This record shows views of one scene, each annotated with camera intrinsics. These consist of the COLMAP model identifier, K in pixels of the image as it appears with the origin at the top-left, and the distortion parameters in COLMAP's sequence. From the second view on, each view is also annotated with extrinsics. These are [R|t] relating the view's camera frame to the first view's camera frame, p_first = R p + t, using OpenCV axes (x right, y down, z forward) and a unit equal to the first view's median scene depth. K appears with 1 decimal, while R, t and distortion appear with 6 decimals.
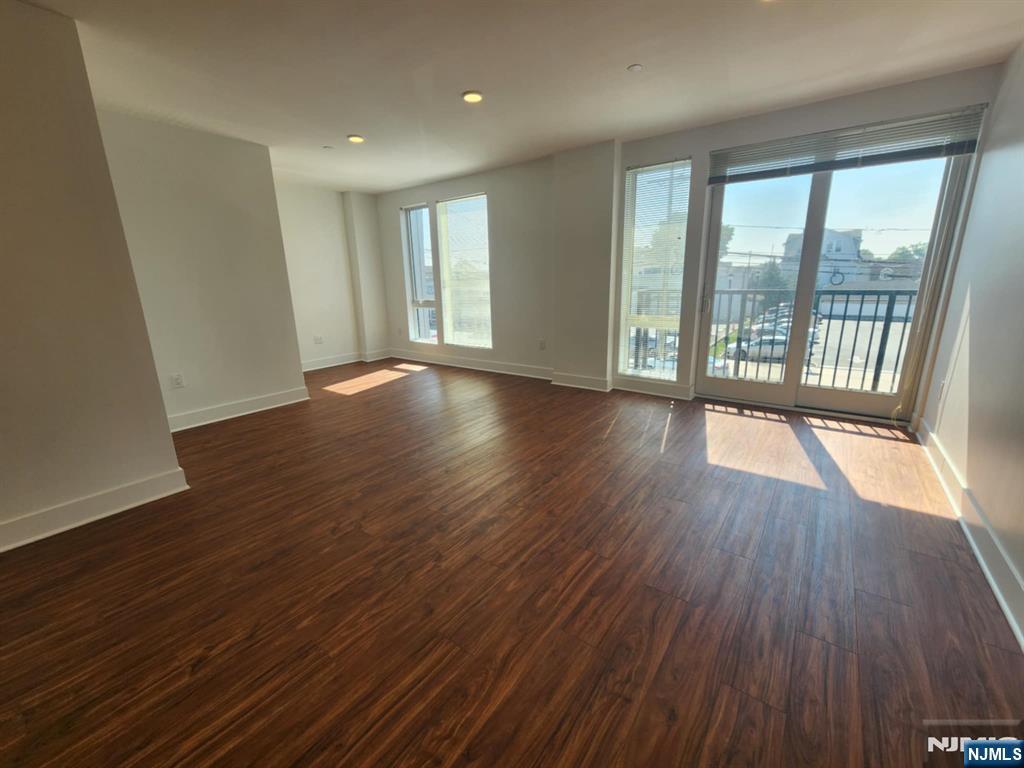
lens RADIAL K [[419.4, 0, 512.0], [0, 419.4, 384.0], [0, 0, 1]] dist [0.001808, 0.000154]
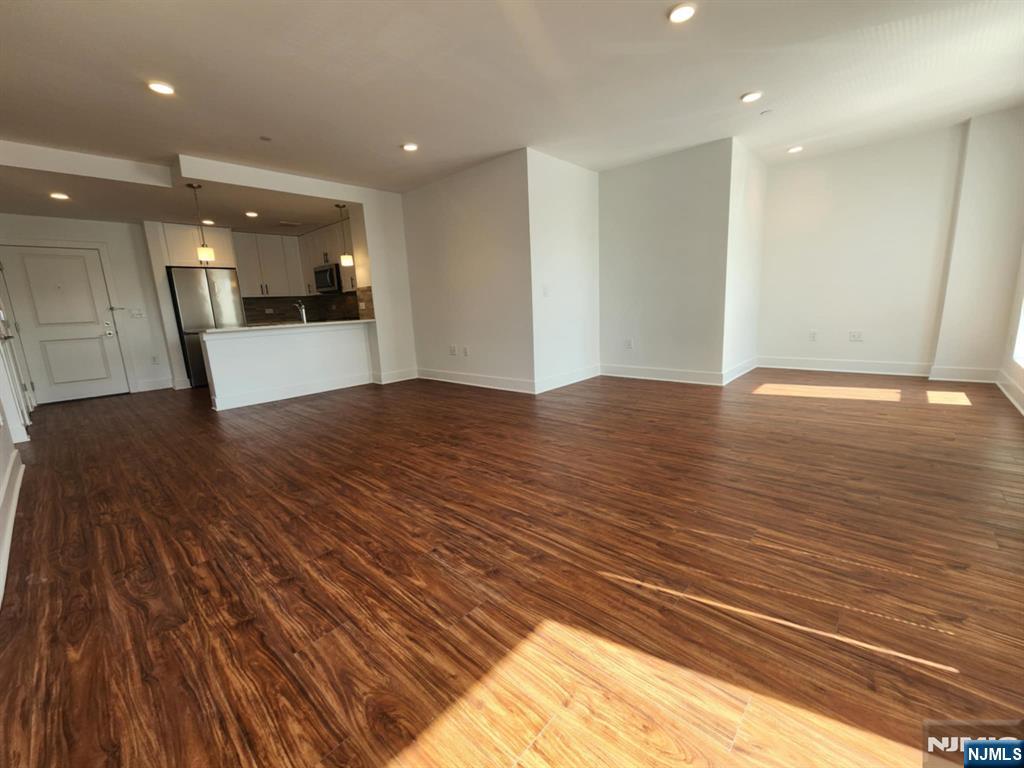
lens RADIAL K [[423.2, 0, 512.0], [0, 423.2, 384.0], [0, 0, 1]] dist [0.003140, 0.000207]
pose [[-0.099621, 0.213788, -0.971787, 0.644319], [-0.199752, 0.952467, 0.230014, -0.120549], [0.974769, 0.217031, -0.052181, 0.685292]]
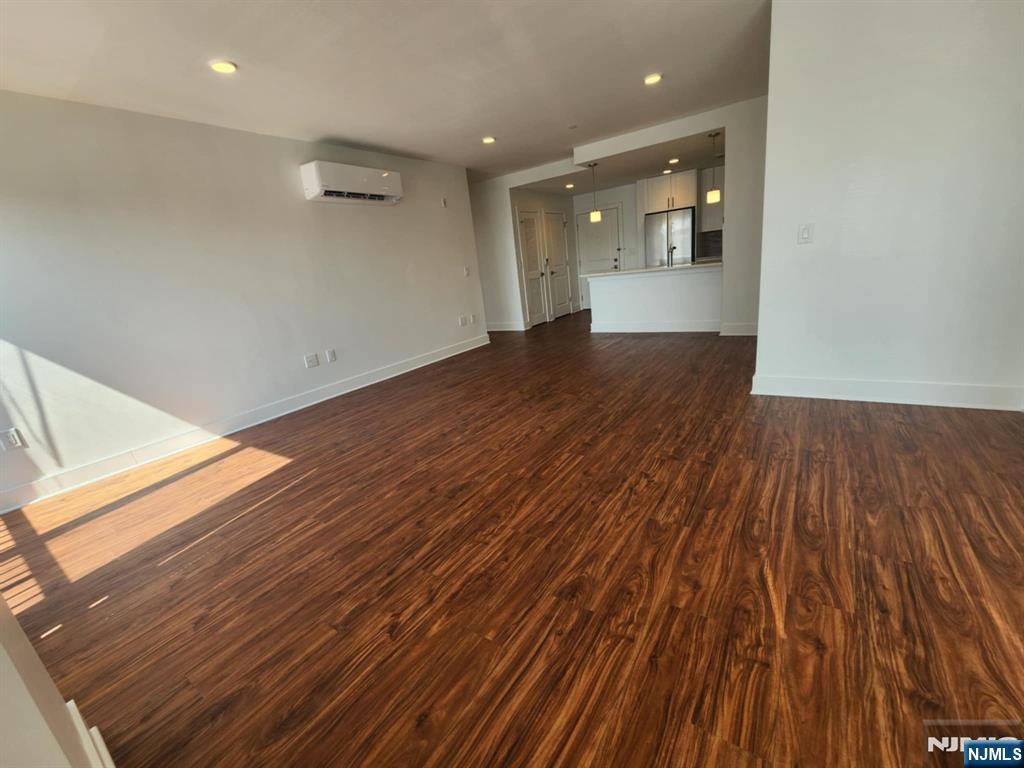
lens RADIAL K [[423.2, 0, 512.0], [0, 423.2, 384.0], [0, 0, 1]] dist [0.003140, 0.000207]
pose [[-0.989766, 0.142657, 0.003479, -0.073774], [0.125217, 0.856556, 0.500633, -0.315846], [0.068439, 0.495945, -0.865653, 1.364526]]
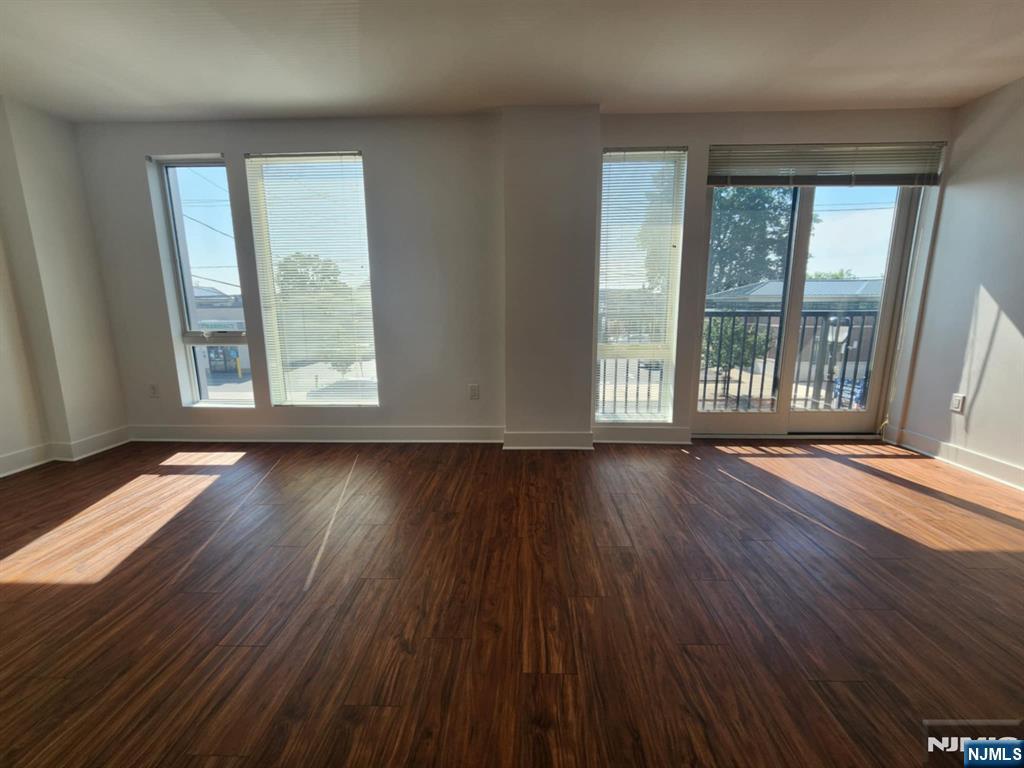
lens RADIAL K [[423.2, 0, 512.0], [0, 423.2, 384.0], [0, 0, 1]] dist [0.003140, 0.000207]
pose [[0.823708, -0.084273, 0.560717, -0.347125], [0.127010, 0.991188, -0.037610, -0.100263], [-0.552607, 0.102196, 0.827153, 0.557106]]
